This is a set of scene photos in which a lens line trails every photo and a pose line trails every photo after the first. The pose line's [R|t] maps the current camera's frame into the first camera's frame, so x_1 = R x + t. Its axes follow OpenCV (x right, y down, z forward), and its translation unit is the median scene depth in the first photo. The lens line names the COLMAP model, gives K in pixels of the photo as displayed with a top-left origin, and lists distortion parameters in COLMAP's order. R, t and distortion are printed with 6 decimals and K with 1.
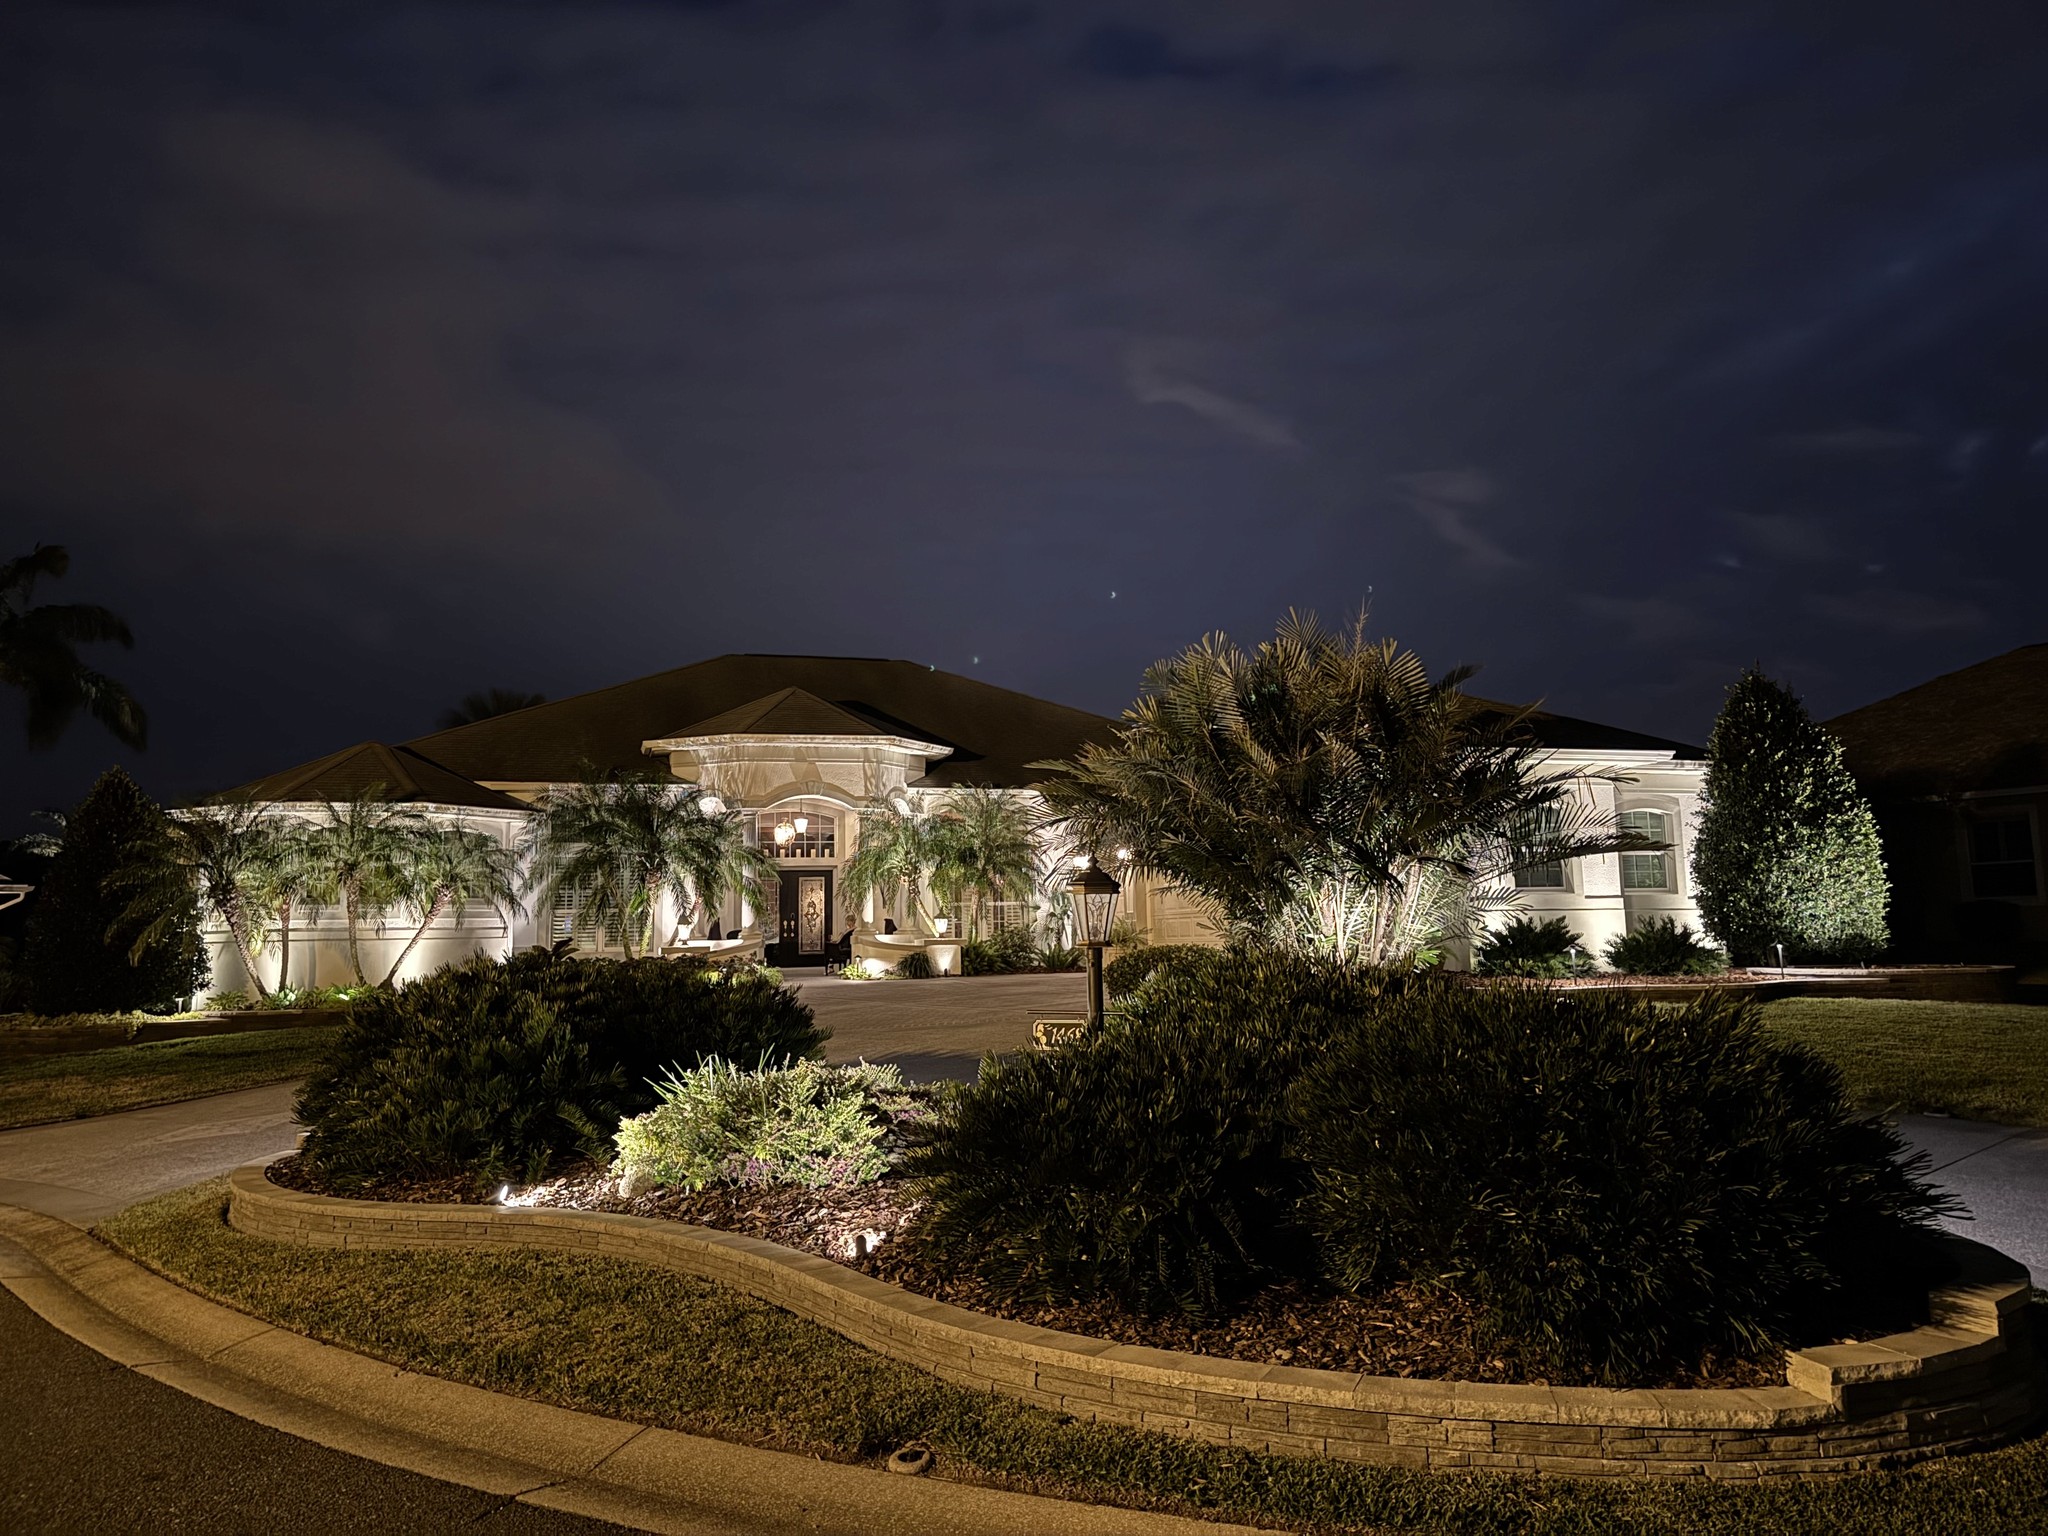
lens RADIAL K [[1453.3, 0, 1047.8], [0, 1453.3, 707.5], [0, 0, 1]] dist [0.042125, -0.047676]
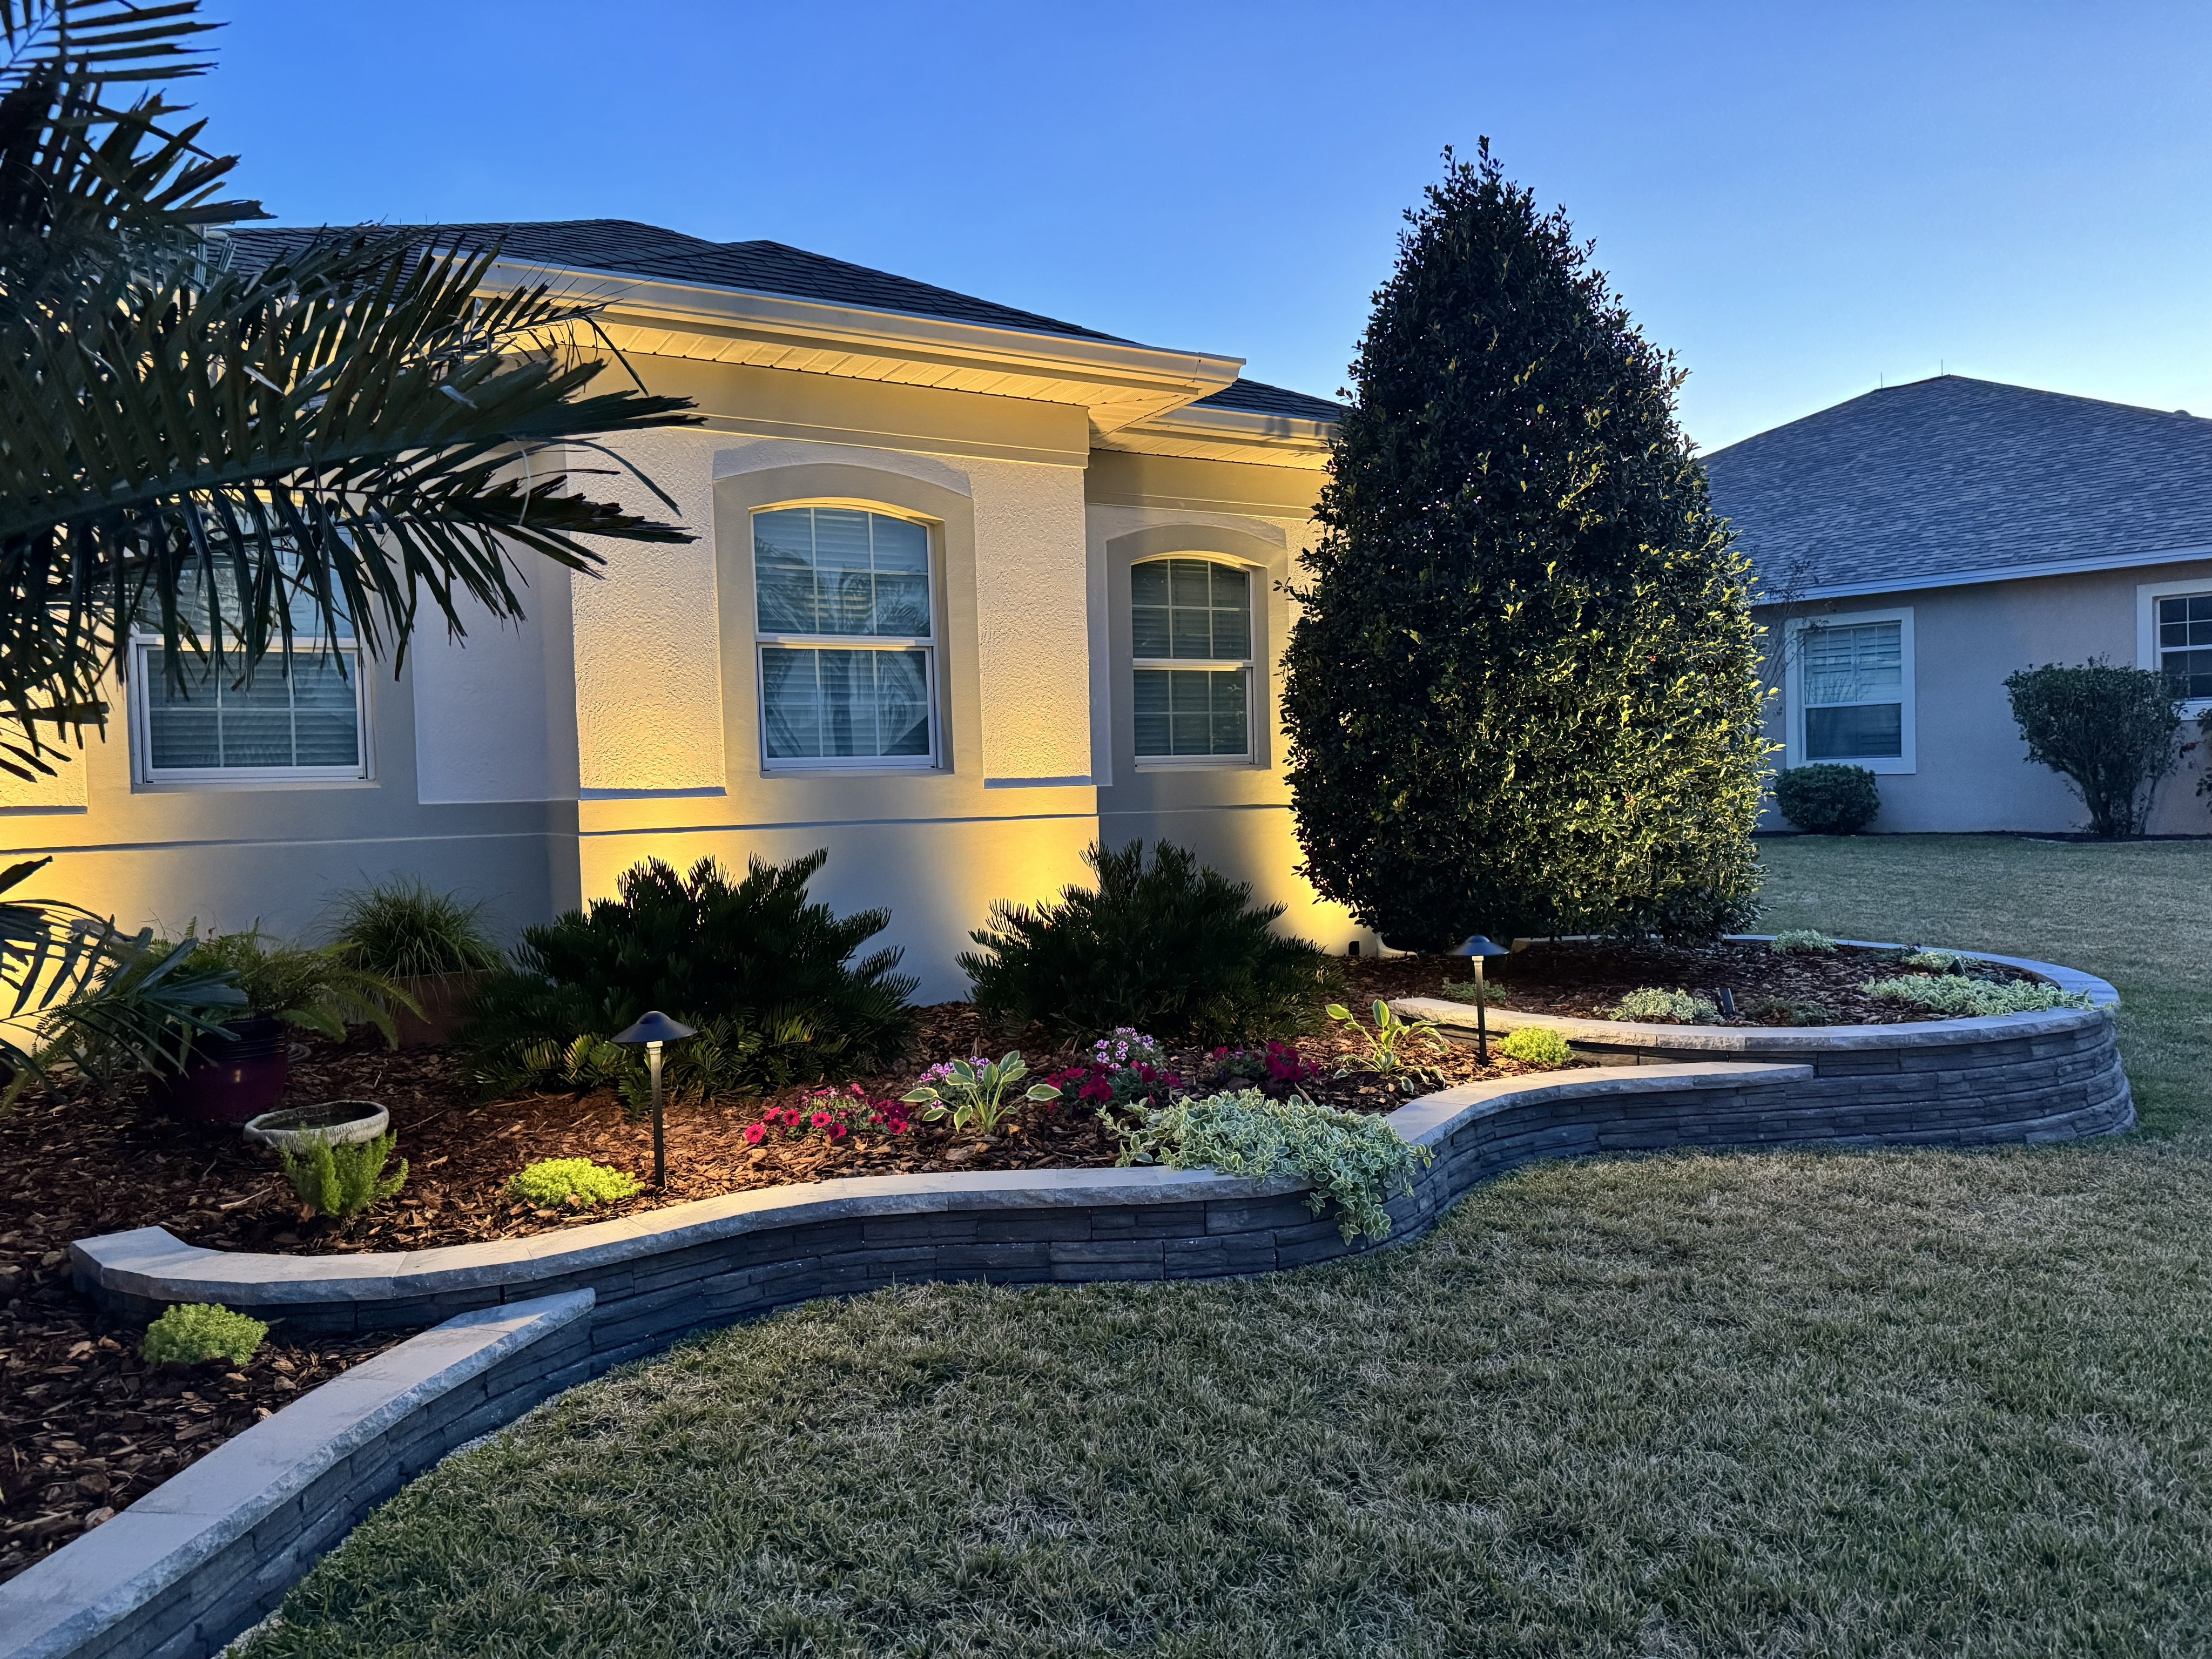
lens RADIAL K [[1569.7, 0, 1131.7], [0, 1569.7, 764.2], [0, 0, 1]] dist [0.042125, -0.047676]
pose [[0.977043, -0.002794, 0.213023, 0.337751], [-0.026892, 0.990298, 0.136332, 0.076917], [-0.211337, -0.138931, 0.967489, 0.662347]]
